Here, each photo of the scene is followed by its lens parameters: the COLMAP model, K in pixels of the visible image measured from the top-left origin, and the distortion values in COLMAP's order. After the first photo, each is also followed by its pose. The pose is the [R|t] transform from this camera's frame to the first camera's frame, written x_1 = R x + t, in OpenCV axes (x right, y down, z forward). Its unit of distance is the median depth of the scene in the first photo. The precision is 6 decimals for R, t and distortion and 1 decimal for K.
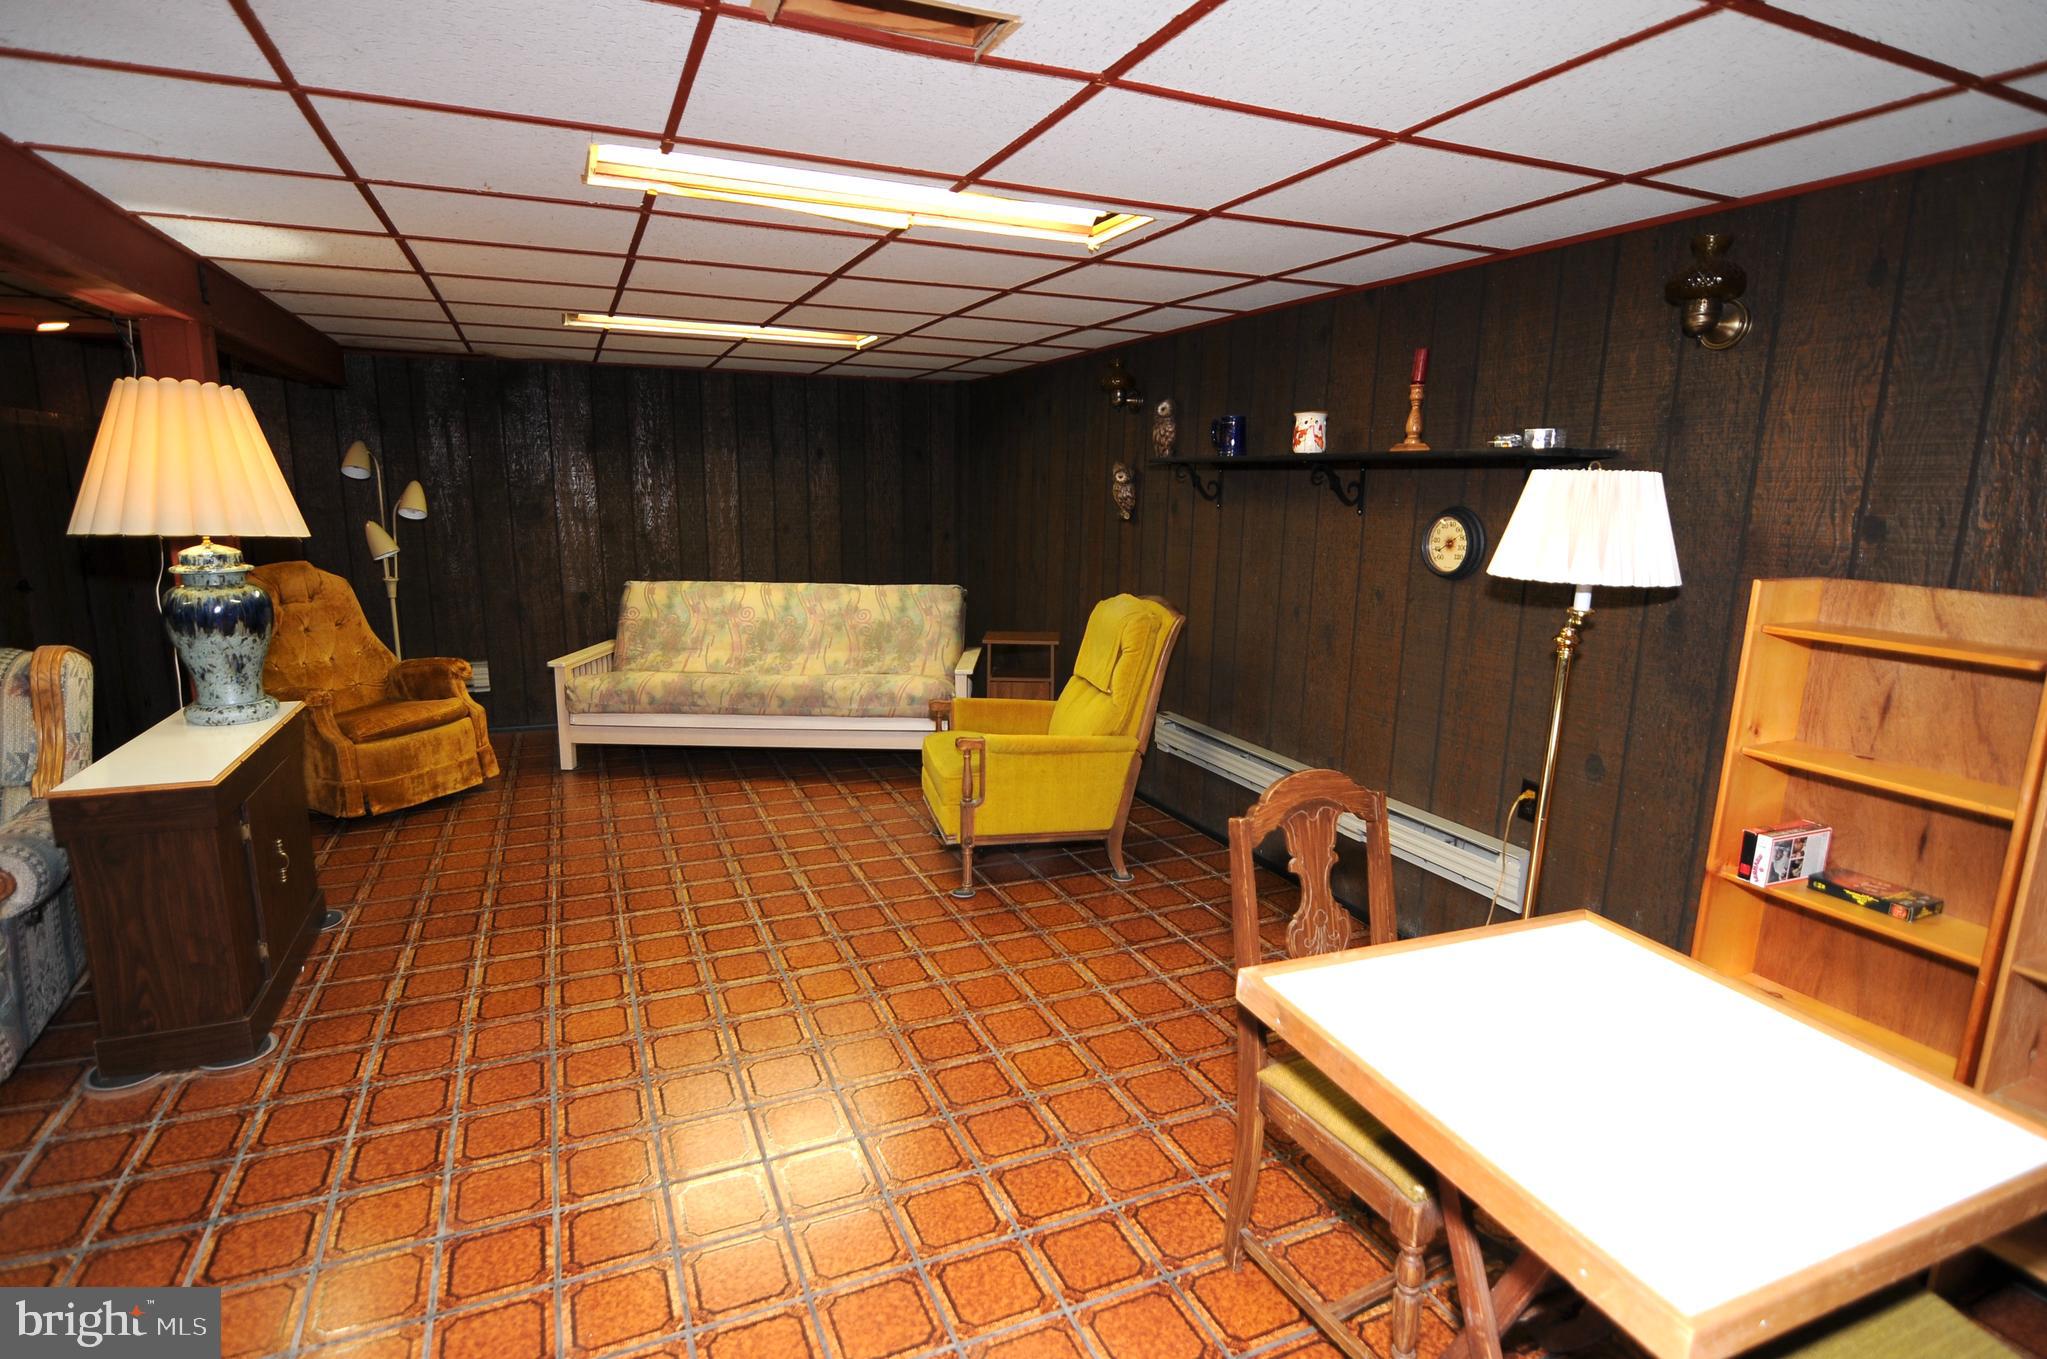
lens RADIAL K [[1043.3, 0, 1008.9], [0, 1043.3, 684.1], [0, 0, 1]] dist [-0.004199, -0.001277]
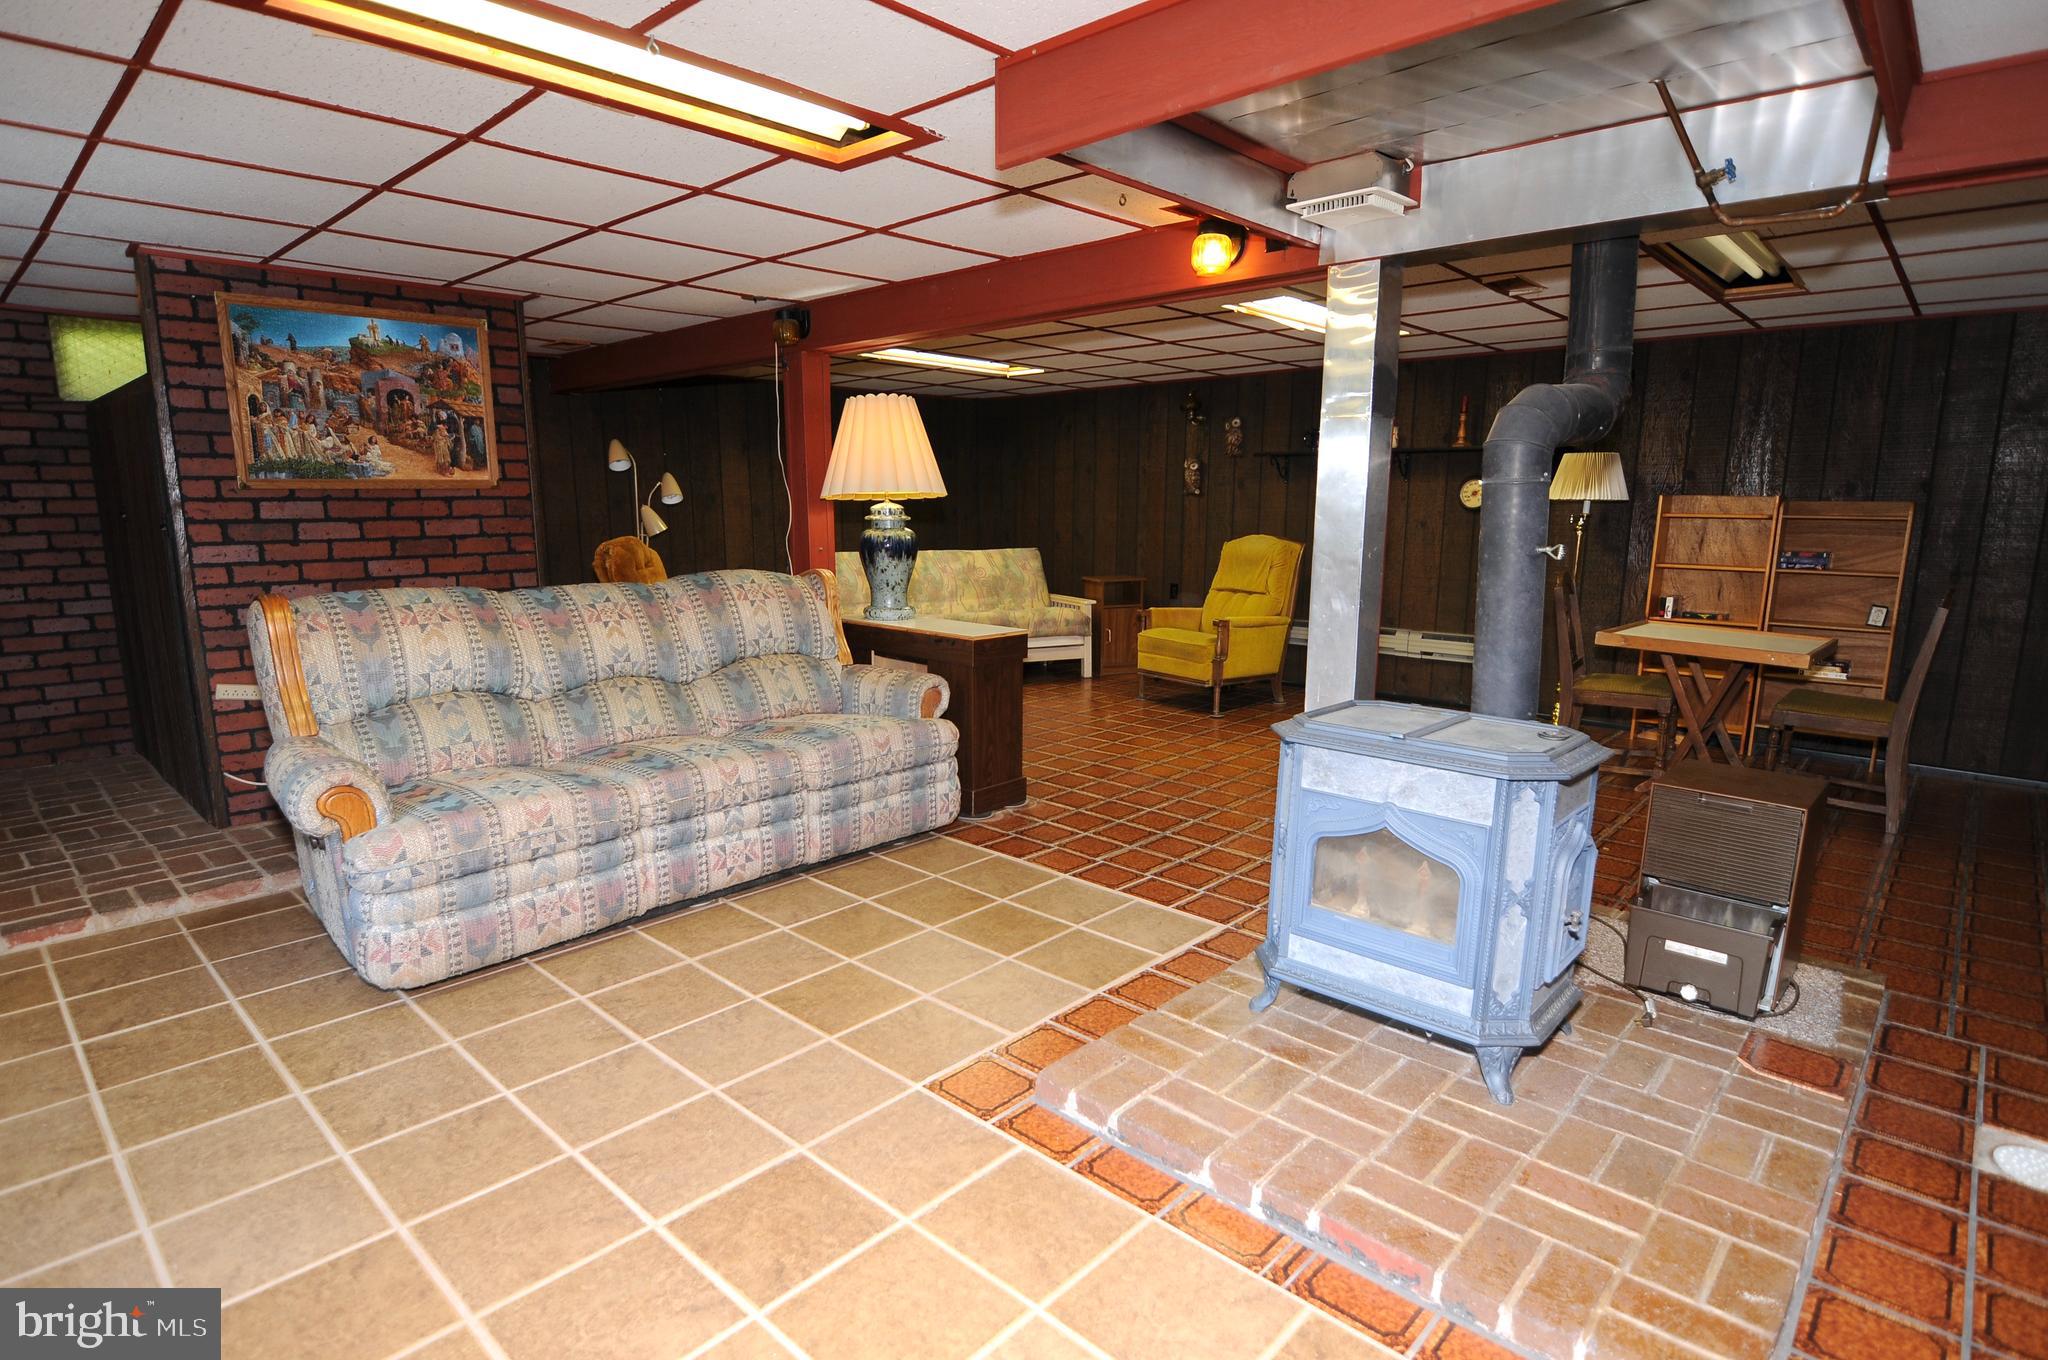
lens RADIAL K [[1032.3, 0, 1024.9], [0, 1032.3, 686.2], [0, 0, 1]] dist [-0.006507, -0.009242]
pose [[0.915041, -0.086322, 0.394015, -1.468460], [0.088959, 0.995968, 0.011607, 0.166249], [-0.393428, 0.024430, 0.919031, -0.577338]]
